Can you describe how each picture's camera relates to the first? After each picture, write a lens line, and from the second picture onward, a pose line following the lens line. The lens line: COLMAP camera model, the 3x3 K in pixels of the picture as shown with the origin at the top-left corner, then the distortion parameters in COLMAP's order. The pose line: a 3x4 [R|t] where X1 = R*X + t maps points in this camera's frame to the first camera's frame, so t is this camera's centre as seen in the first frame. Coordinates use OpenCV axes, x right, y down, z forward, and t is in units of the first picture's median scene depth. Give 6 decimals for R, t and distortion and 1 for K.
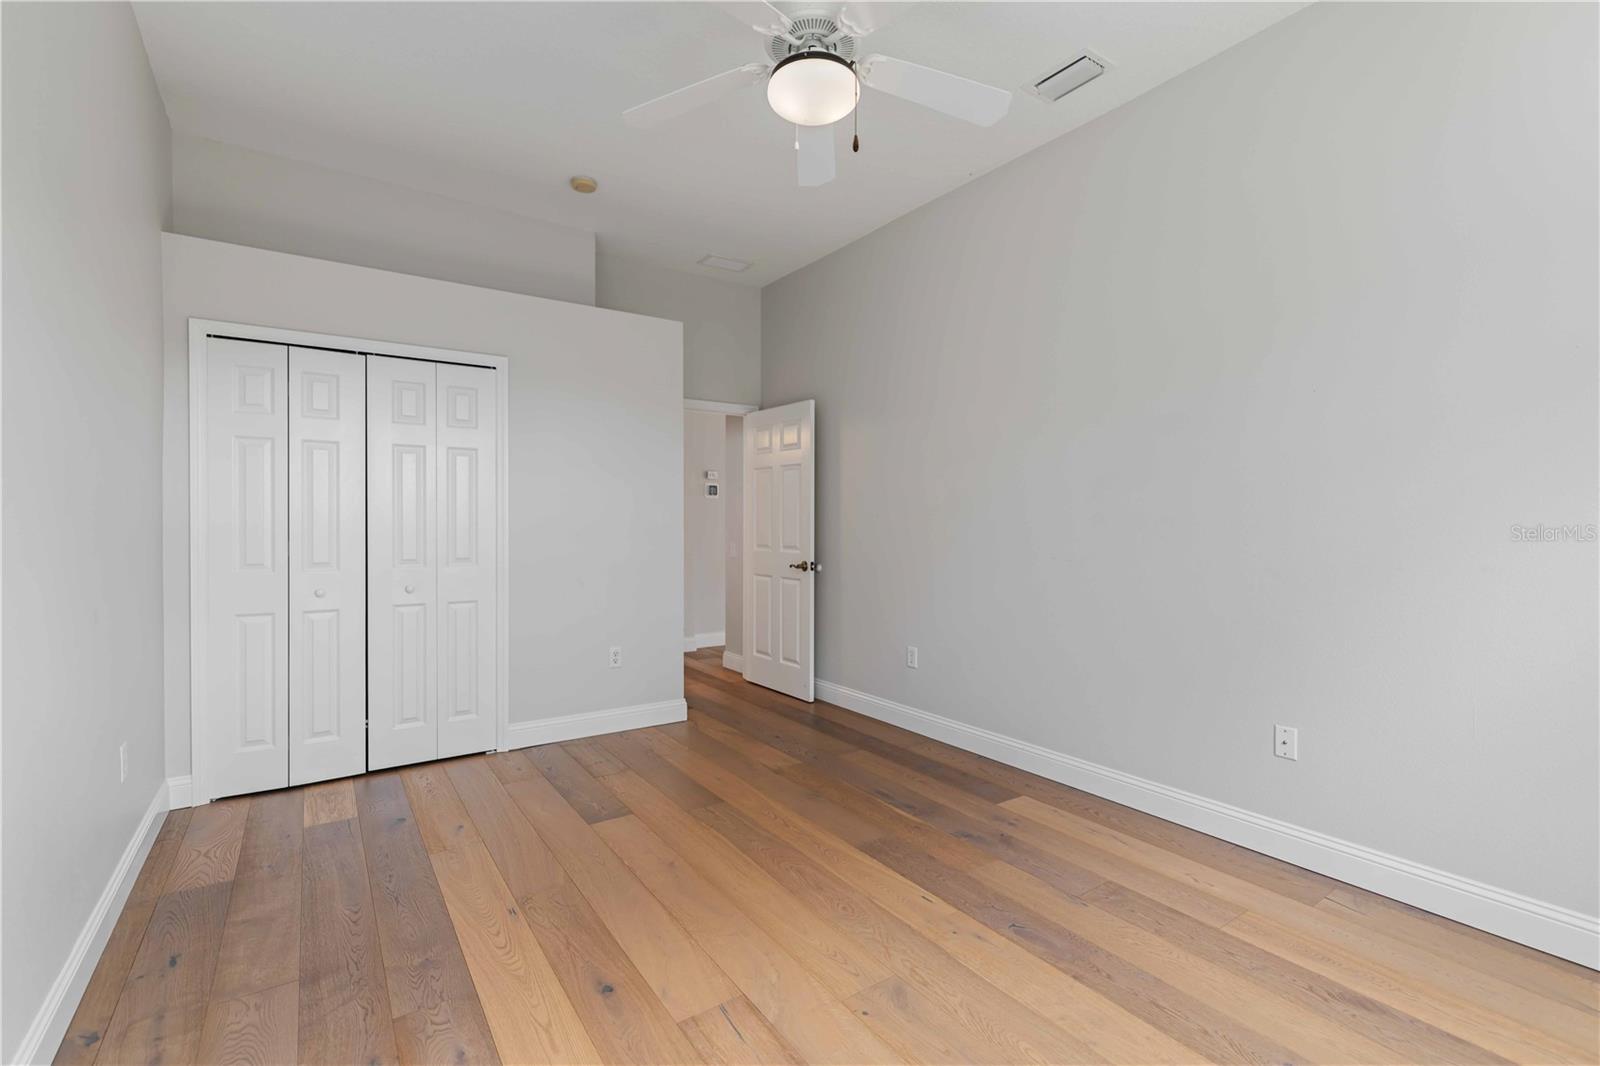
lens RADIAL K [[689.2, 0, 798.0], [0, 689.2, 531.6], [0, 0, 1]] dist [0.000795, 0.000992]
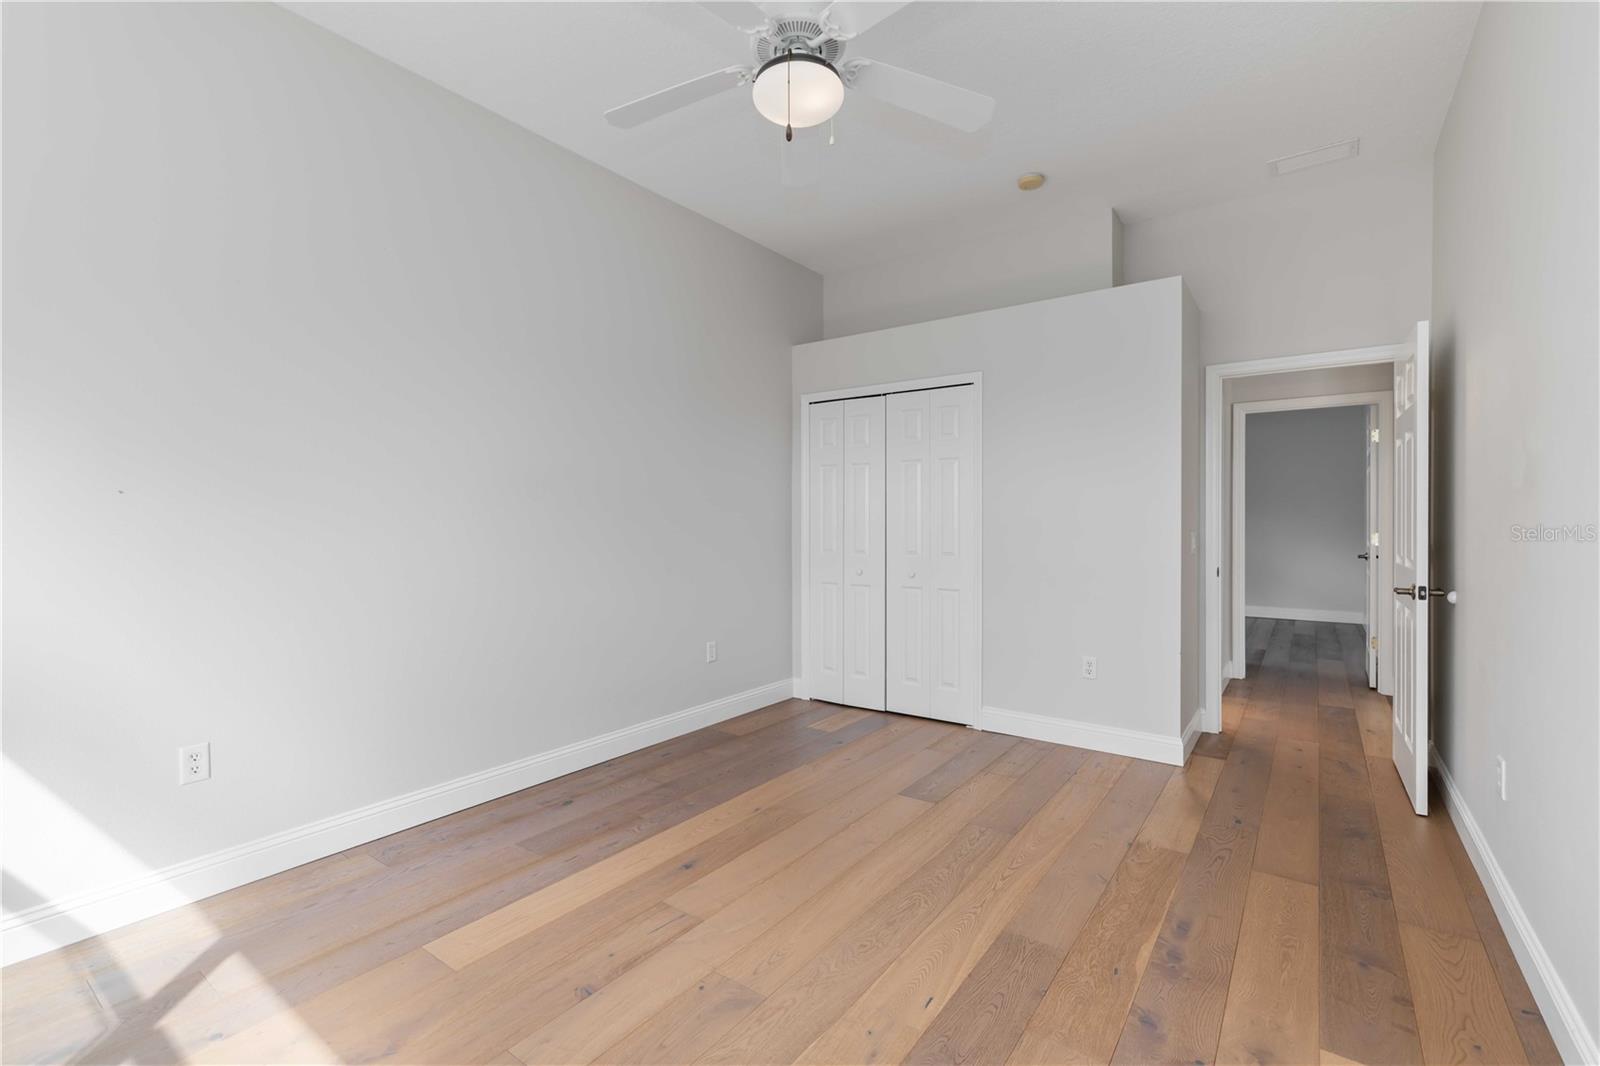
lens RADIAL K [[689.2, 0, 798.0], [0, 689.2, 531.6], [0, 0, 1]] dist [0.000795, 0.000992]
pose [[0.363123, 0.014242, -0.931633, 0.621406], [-0.011537, 0.999875, 0.010788, -0.008032], [0.931670, 0.006831, 0.363242, 0.412655]]
